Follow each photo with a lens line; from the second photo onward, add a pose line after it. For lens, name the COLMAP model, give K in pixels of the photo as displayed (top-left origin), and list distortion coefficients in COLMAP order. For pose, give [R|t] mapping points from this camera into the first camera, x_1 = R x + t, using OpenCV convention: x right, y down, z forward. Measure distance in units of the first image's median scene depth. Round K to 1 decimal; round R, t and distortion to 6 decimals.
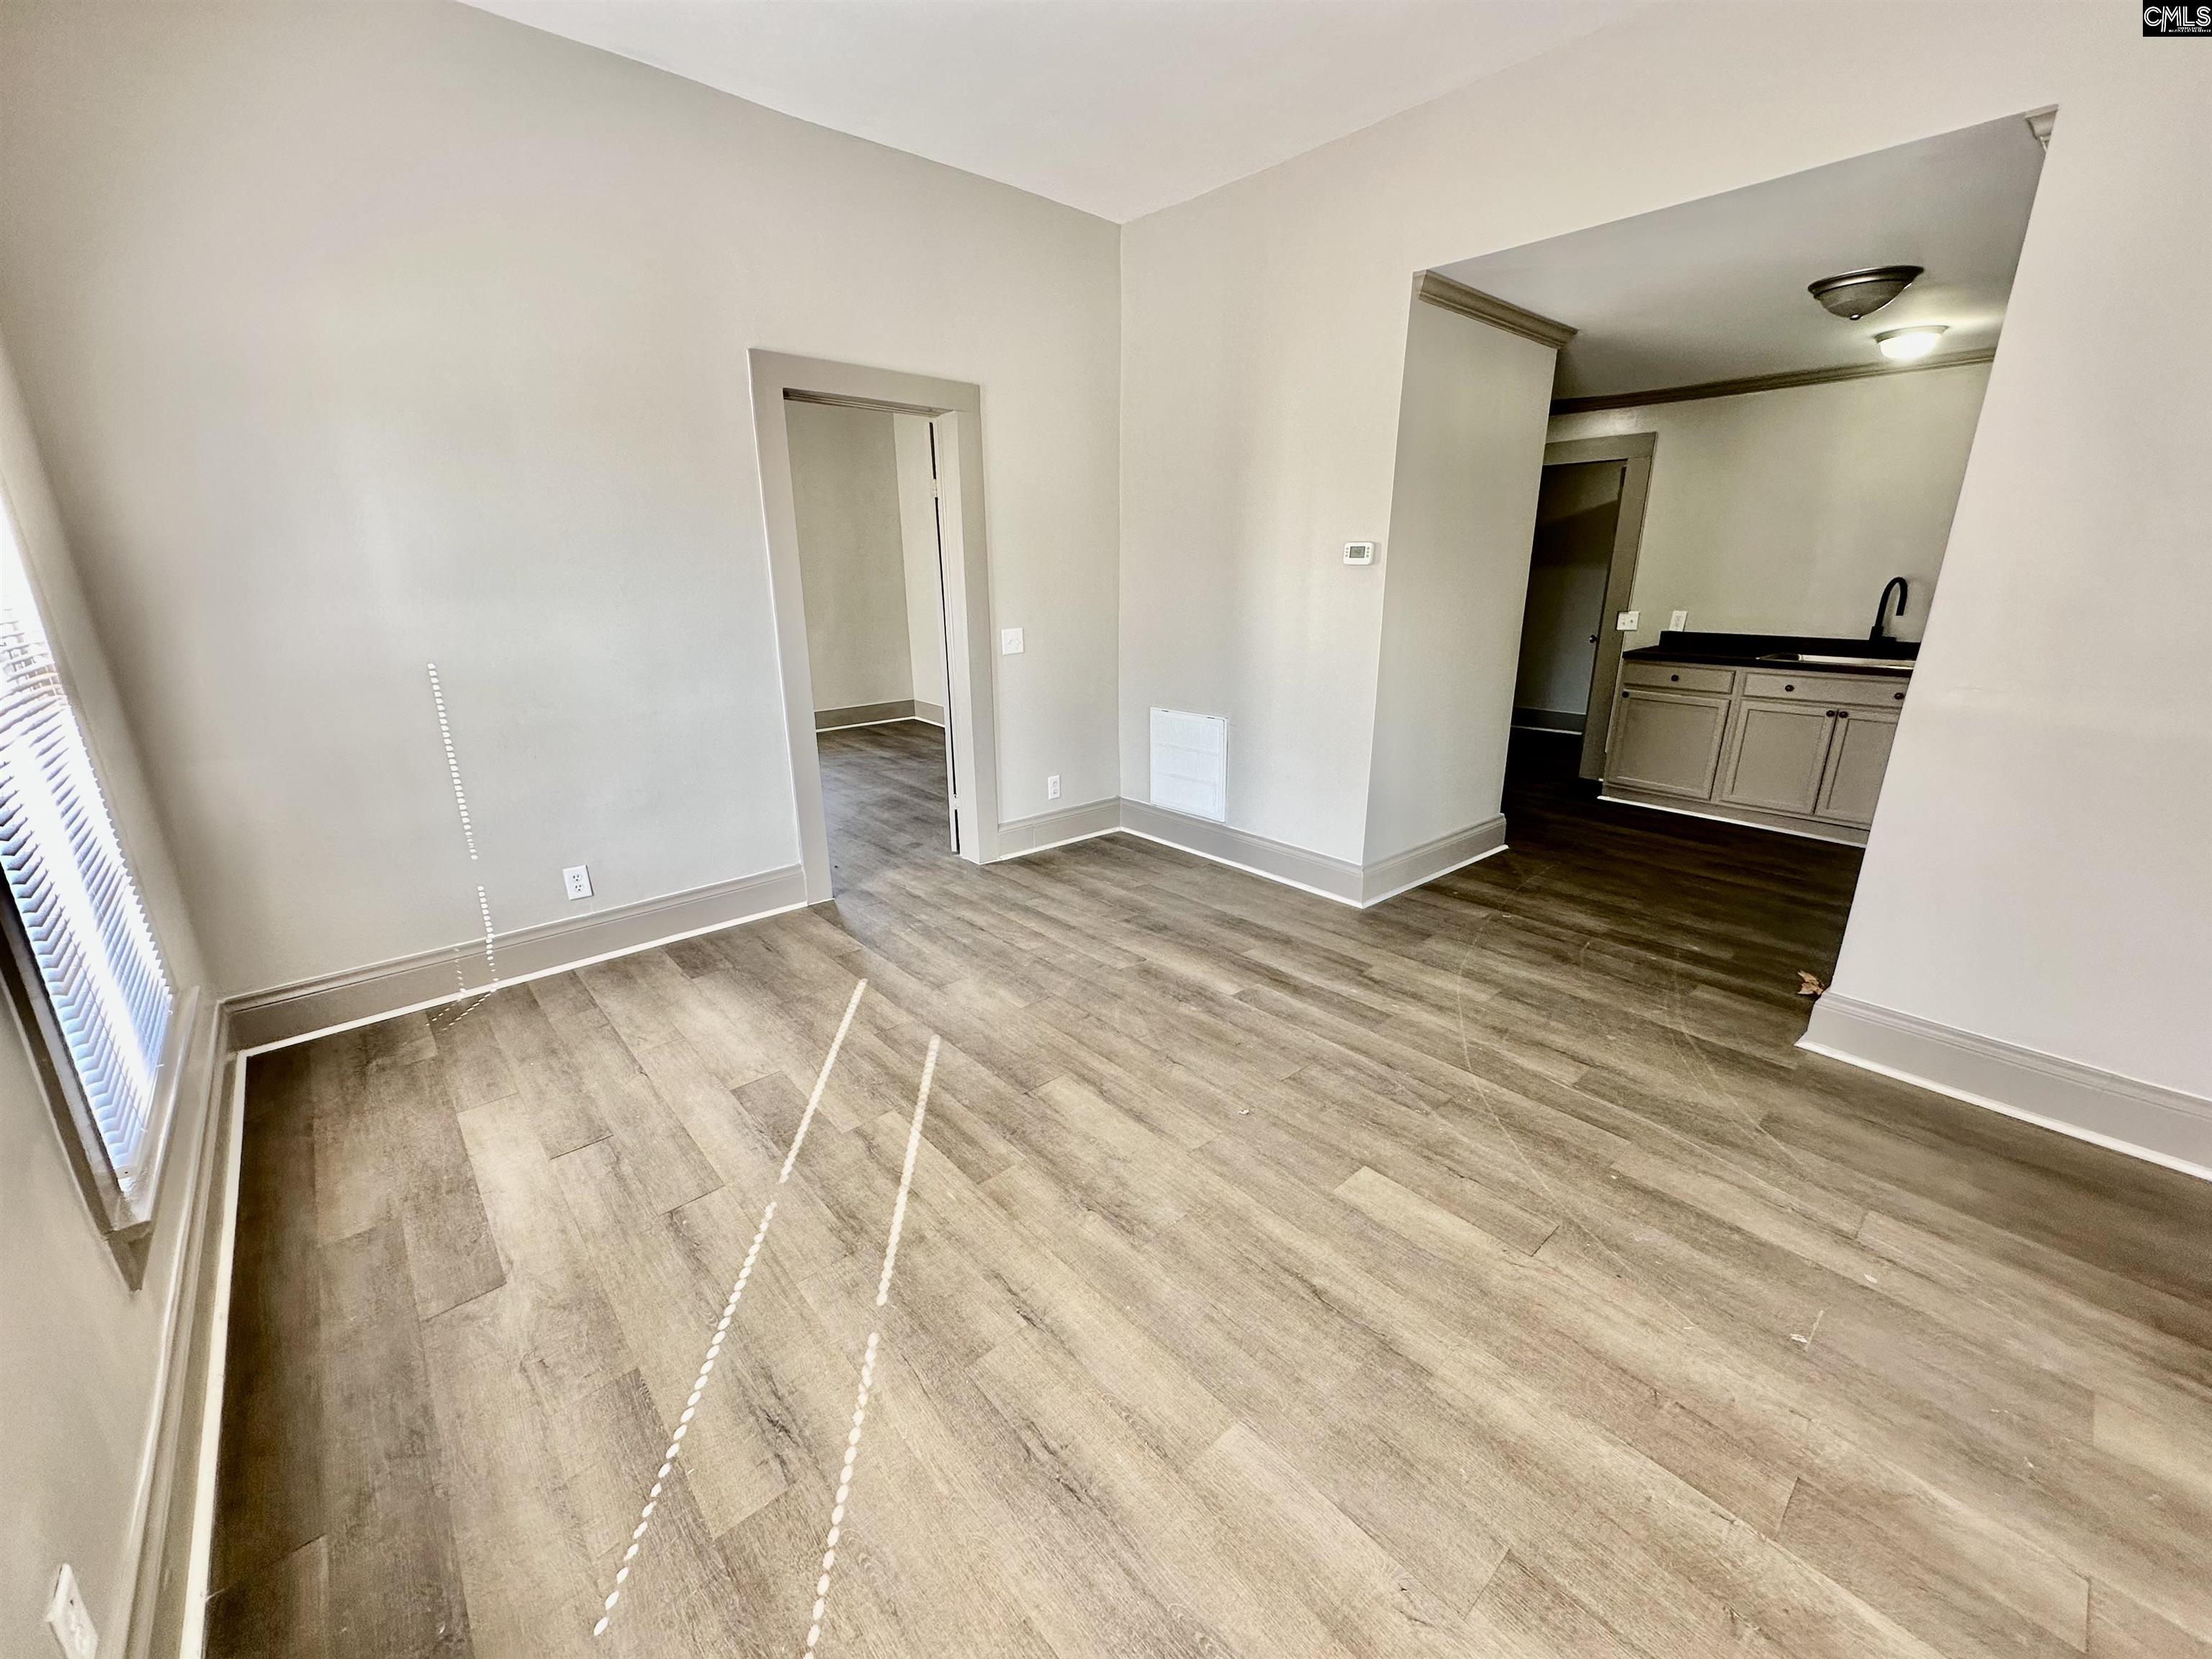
lens RADIAL K [[880.4, 0, 1106.0], [0, 880.4, 829.5], [0, 0, 1]] dist [-0.002107, -0.000392]
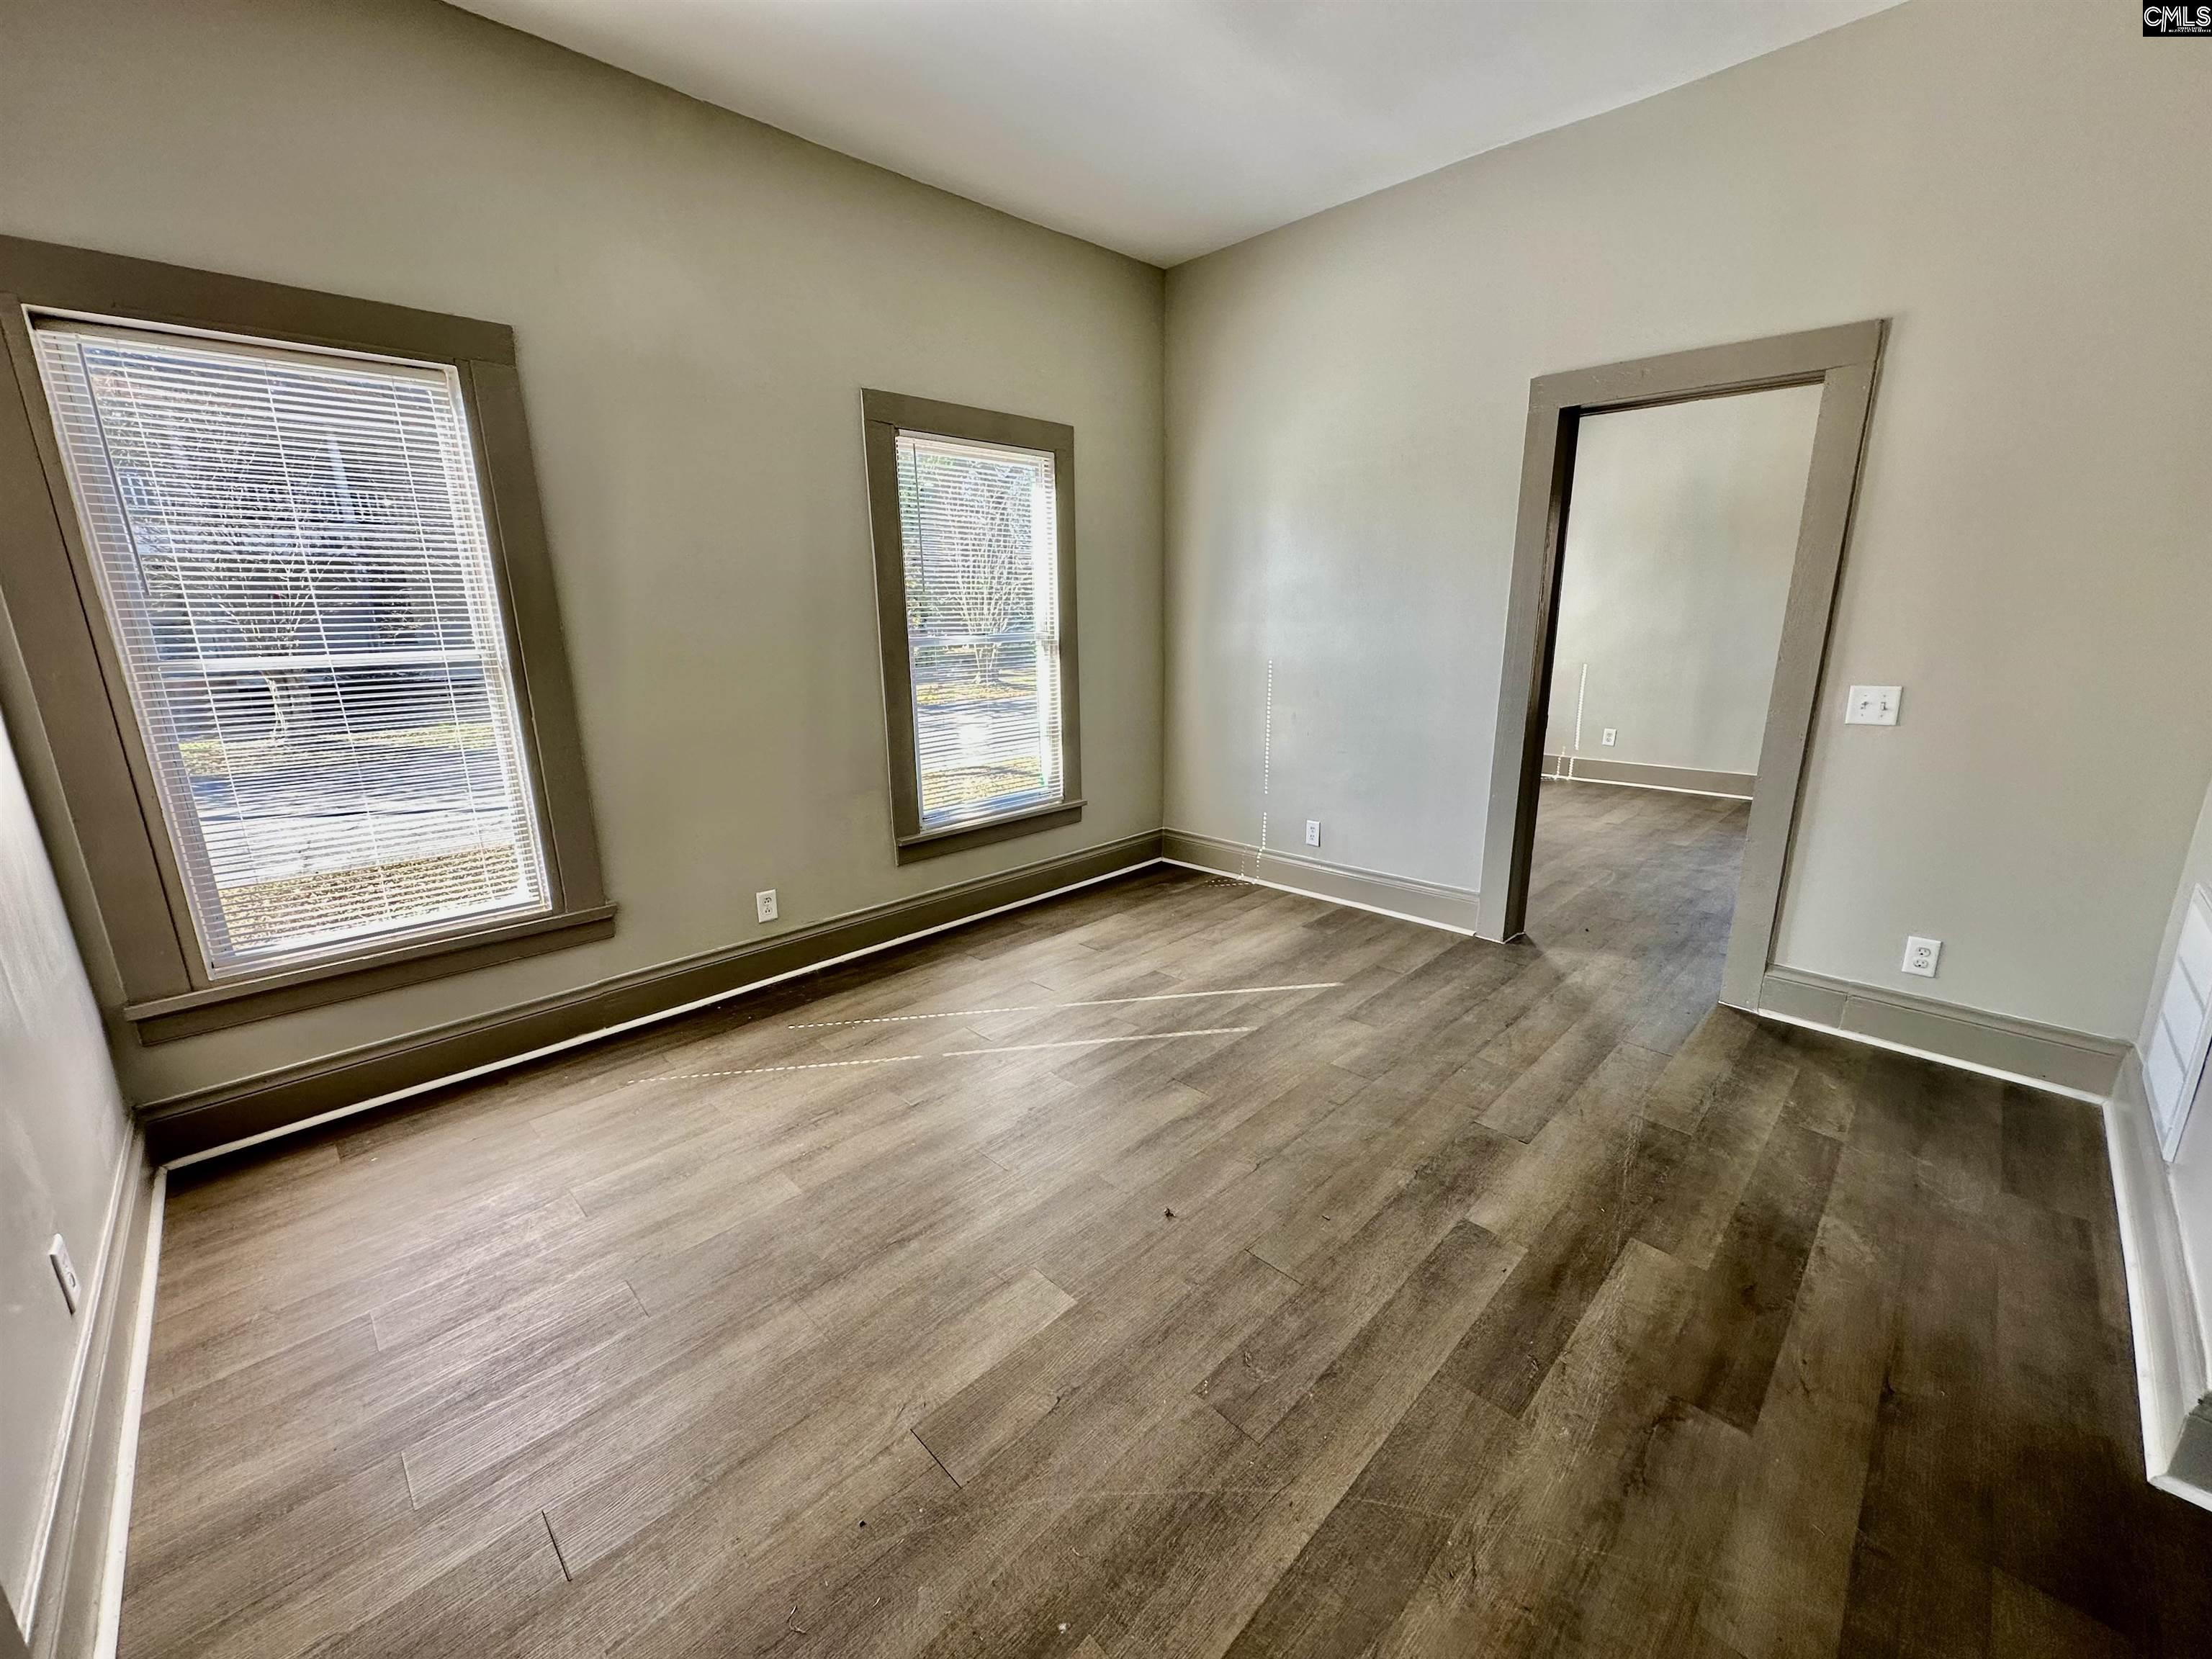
lens RADIAL K [[880.4, 0, 1106.0], [0, 880.4, 829.5], [0, 0, 1]] dist [-0.002107, -0.000392]
pose [[0.057640, 0.250298, -0.966451, 0.711426], [-0.275309, 0.934509, 0.225606, -0.170020], [0.959626, 0.253069, 0.122775, 0.577295]]
